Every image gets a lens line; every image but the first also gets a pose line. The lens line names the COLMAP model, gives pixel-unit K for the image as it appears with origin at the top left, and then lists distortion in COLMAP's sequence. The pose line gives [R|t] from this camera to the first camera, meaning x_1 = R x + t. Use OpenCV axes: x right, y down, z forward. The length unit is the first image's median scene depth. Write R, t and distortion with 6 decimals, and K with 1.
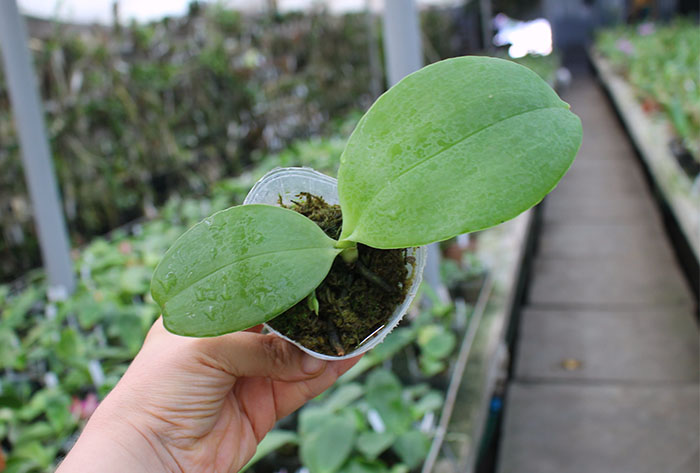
lens RADIAL K [[750.2, 0, 342.4], [0, 750.2, 231.8], [0, 0, 1]] dist [-0.056064, 0.000000]
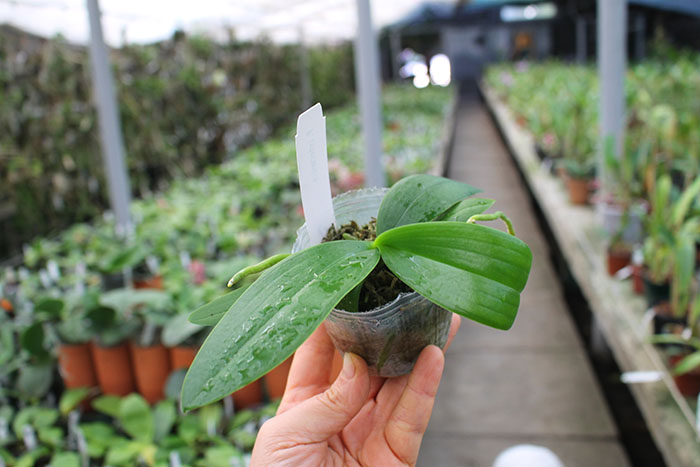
lens RADIAL K [[712.2, 0, 351.4], [0, 712.2, 235.0], [0, 0, 1]] dist [-0.044751, 0.000000]
pose [[0.990476, 0.007332, 0.137493, -0.058947], [-0.004320, 0.999744, -0.022192, 0.055166], [-0.137621, 0.021387, 0.990254, -0.196991]]
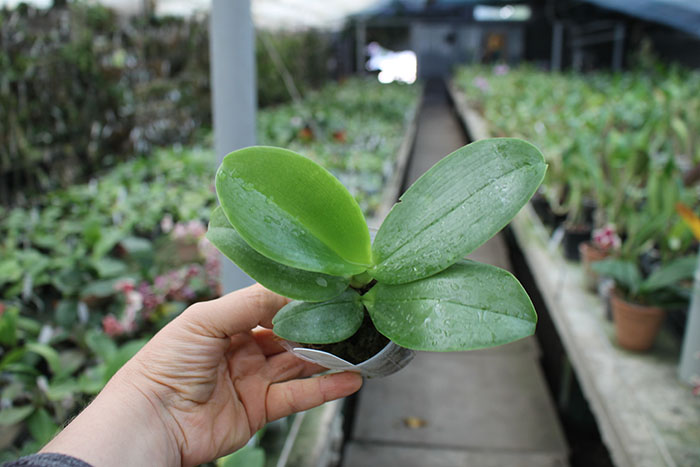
lens RADIAL K [[657.5, 0, 349.9], [0, 657.5, 231.8], [0, 0, 1]] dist [-0.066710, 0.000000]
pose [[0.980265, 0.062120, 0.187676, 0.027228], [-0.063860, 0.997954, 0.003238, -0.025187], [-0.187091, -0.015159, 0.982226, 0.097563]]
